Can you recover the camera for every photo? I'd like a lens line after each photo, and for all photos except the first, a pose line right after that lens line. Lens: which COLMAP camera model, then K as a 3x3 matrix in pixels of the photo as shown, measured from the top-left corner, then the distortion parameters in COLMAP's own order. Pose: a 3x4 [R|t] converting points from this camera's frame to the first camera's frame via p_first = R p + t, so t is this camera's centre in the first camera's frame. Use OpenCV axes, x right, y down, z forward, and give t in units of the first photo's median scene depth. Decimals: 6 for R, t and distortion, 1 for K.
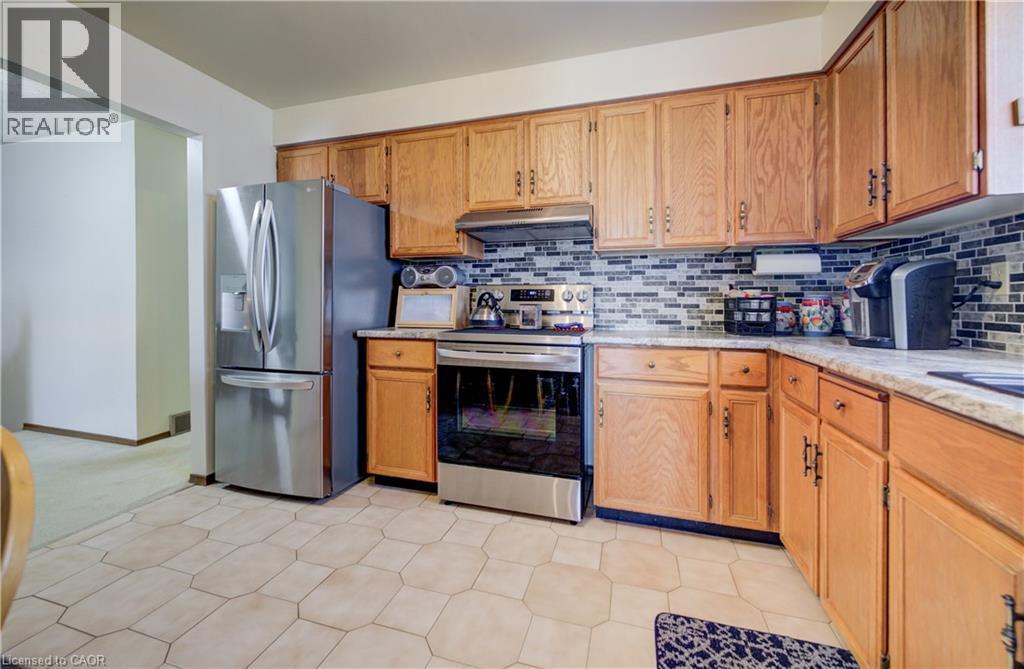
lens RADIAL K [[412.1, 0, 508.5], [0, 412.1, 297.7], [0, 0, 1]] dist [-0.003529, 0.000742]
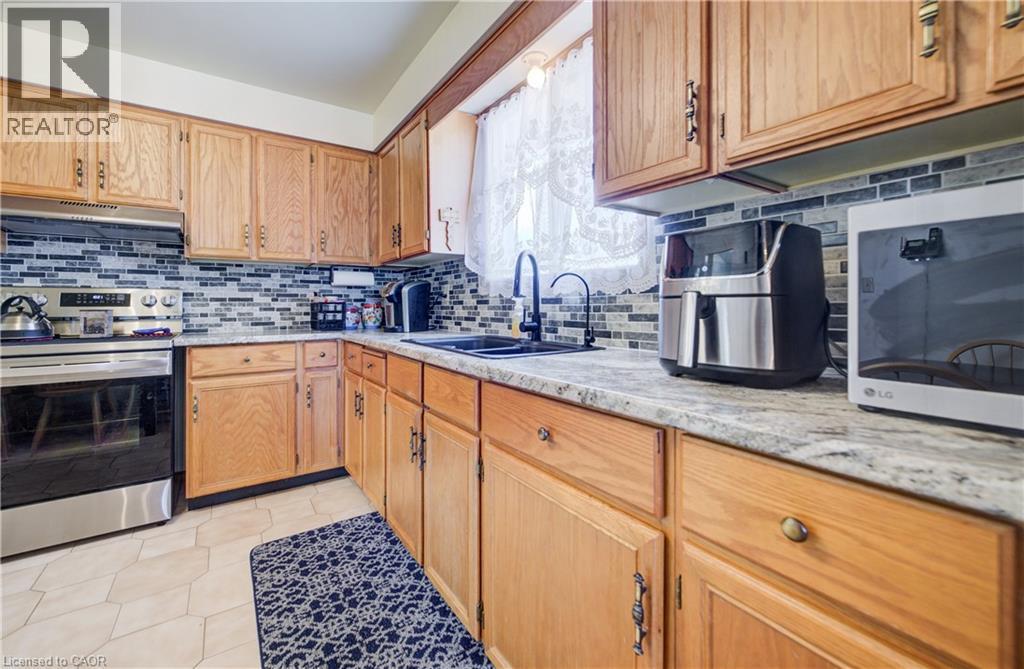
lens RADIAL K [[412.1, 0, 504.2], [0, 412.1, 299.9], [0, 0, 1]] dist [-0.003529, 0.000742]
pose [[0.626204, 0.002899, 0.779654, -0.107434], [-0.000647, 0.999995, -0.003199, -0.004741], [-0.779659, 0.001498, 0.626202, -0.303475]]
